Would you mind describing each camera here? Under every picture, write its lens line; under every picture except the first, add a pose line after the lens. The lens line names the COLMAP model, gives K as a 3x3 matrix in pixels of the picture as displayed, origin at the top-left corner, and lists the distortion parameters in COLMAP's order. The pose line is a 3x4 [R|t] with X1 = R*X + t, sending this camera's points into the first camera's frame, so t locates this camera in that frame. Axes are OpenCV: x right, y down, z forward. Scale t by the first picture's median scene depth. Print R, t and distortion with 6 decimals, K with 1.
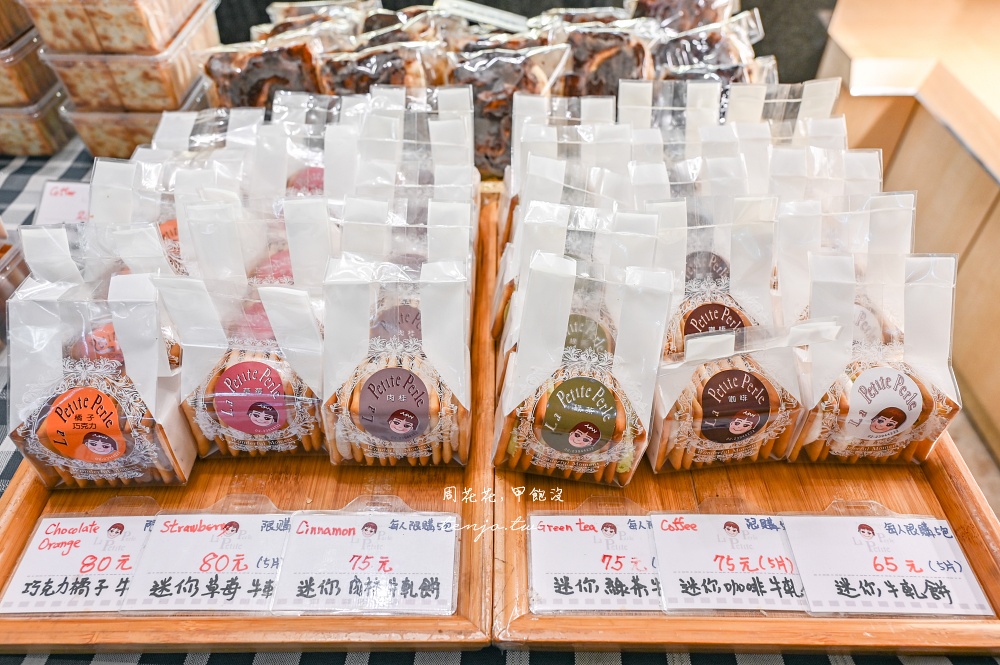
lens RADIAL K [[708.3, 0, 500.0], [0, 708.3, 332.5], [0, 0, 1]] dist [0.020428, 0.000462]
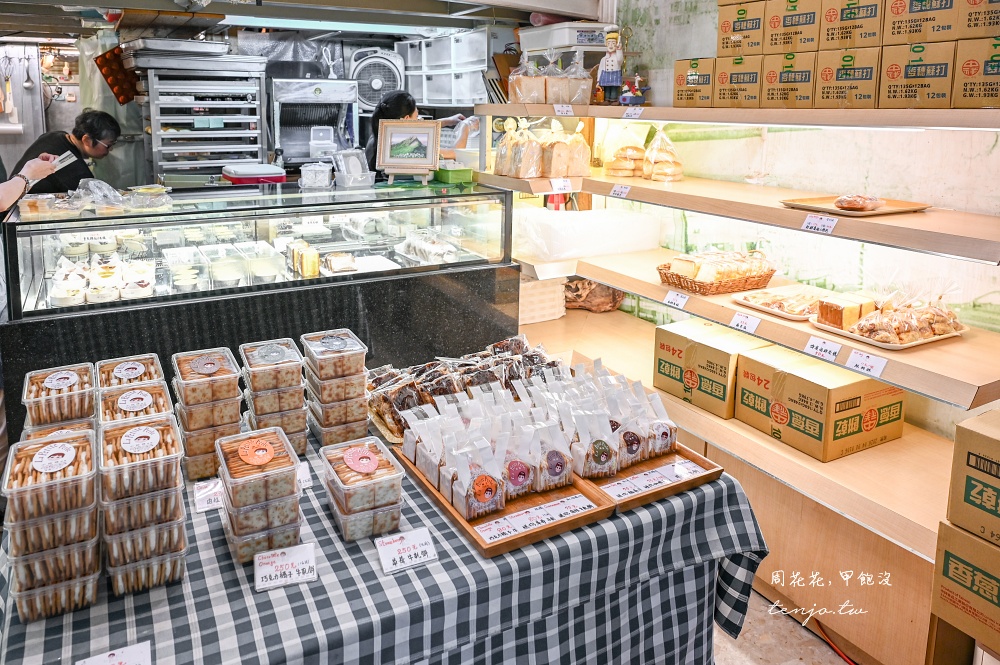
lens RADIAL K [[701.8, 0, 460.4], [0, 701.8, 212.3], [0, 0, 1]] dist [-0.003986, 0.000658]
pose [[0.884700, -0.070071, 0.460865, -1.957437], [0.323649, 0.803851, -0.499074, 0.648993], [-0.335496, 0.590689, 0.733845, -1.971174]]
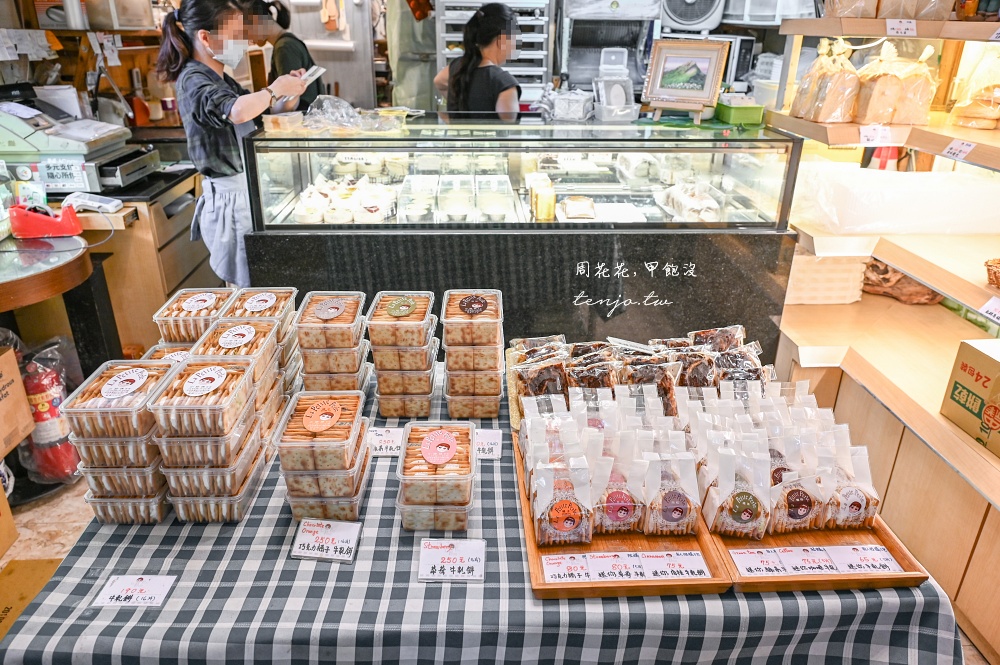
lens RADIAL K [[689.5, 0, 500.0], [0, 689.5, 332.5], [0, 0, 1]] dist [-0.001133, -0.000309]
pose [[0.998870, -0.013717, 0.045510, -0.878417], [0.028502, 0.939067, -0.342550, 0.346332], [-0.038039, 0.343460, 0.938397, -1.571761]]
